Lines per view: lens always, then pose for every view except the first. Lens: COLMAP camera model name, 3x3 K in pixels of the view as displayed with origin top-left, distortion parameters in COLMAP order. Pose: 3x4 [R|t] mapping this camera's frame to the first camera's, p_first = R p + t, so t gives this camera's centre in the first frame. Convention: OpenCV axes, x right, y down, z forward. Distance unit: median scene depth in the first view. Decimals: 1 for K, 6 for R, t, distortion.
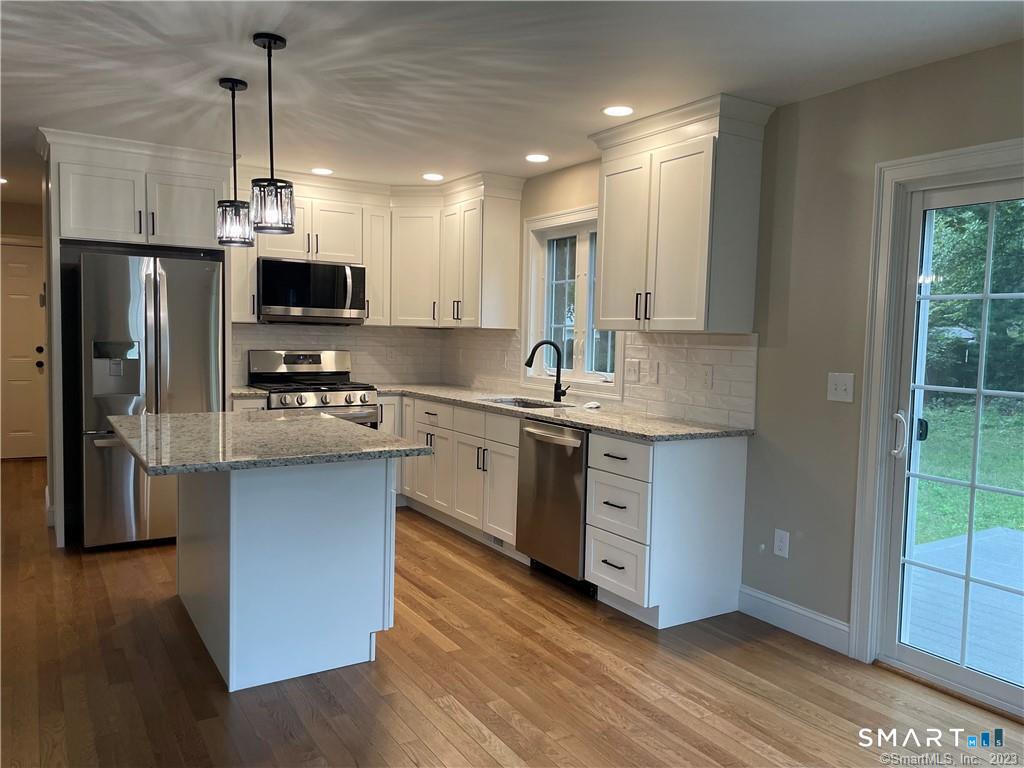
lens RADIAL K [[772.3, 0, 504.5], [0, 772.3, 376.4], [0, 0, 1]] dist [0.077051, -0.090707]
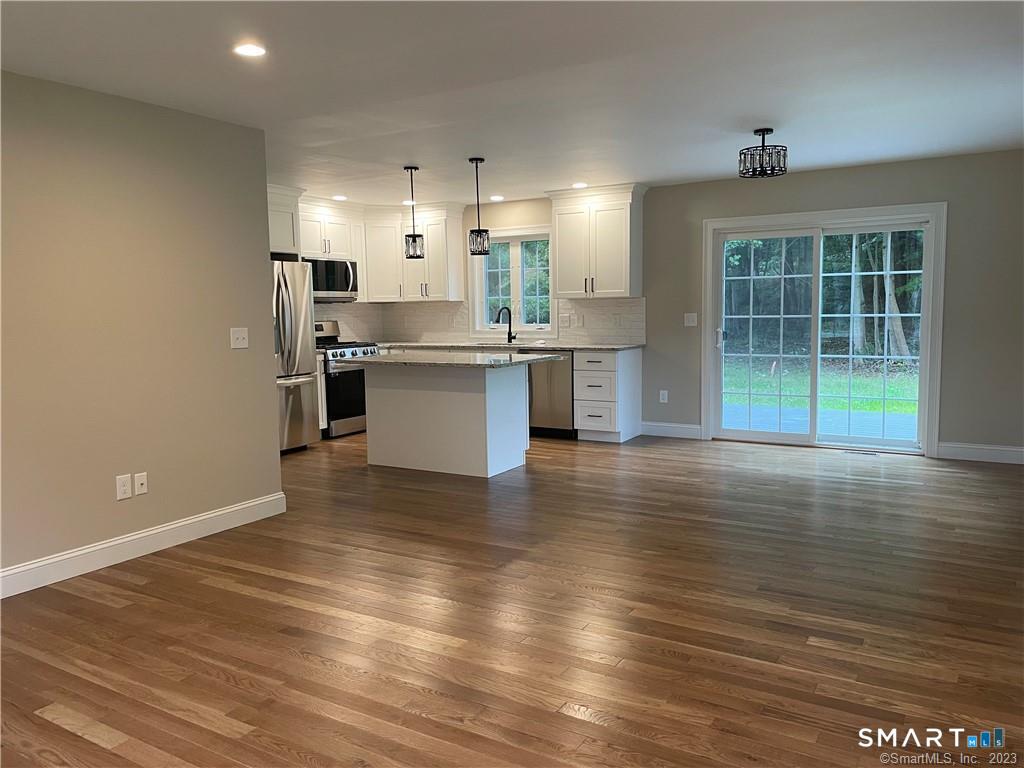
lens RADIAL K [[772.3, 0, 504.5], [0, 772.3, 376.4], [0, 0, 1]] dist [0.077051, -0.090707]
pose [[0.896757, -0.080041, 0.435224, -0.691452], [0.063852, 0.996618, 0.051723, 0.017776], [-0.437892, -0.018594, 0.898835, -0.512132]]
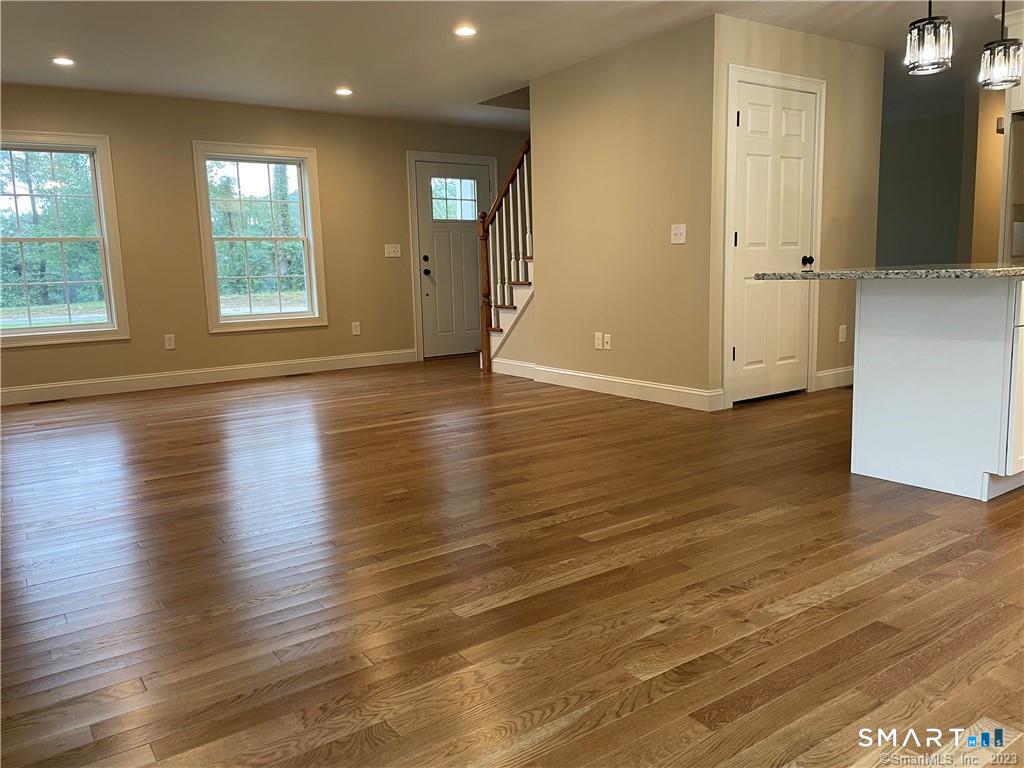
lens RADIAL K [[772.3, 0, 504.5], [0, 772.3, 376.4], [0, 0, 1]] dist [0.077051, -0.090707]
pose [[0.045515, 0.116314, -0.992169, 0.504517], [-0.020901, 0.993092, 0.115463, 0.075996], [0.998745, 0.015482, 0.047632, 0.244506]]
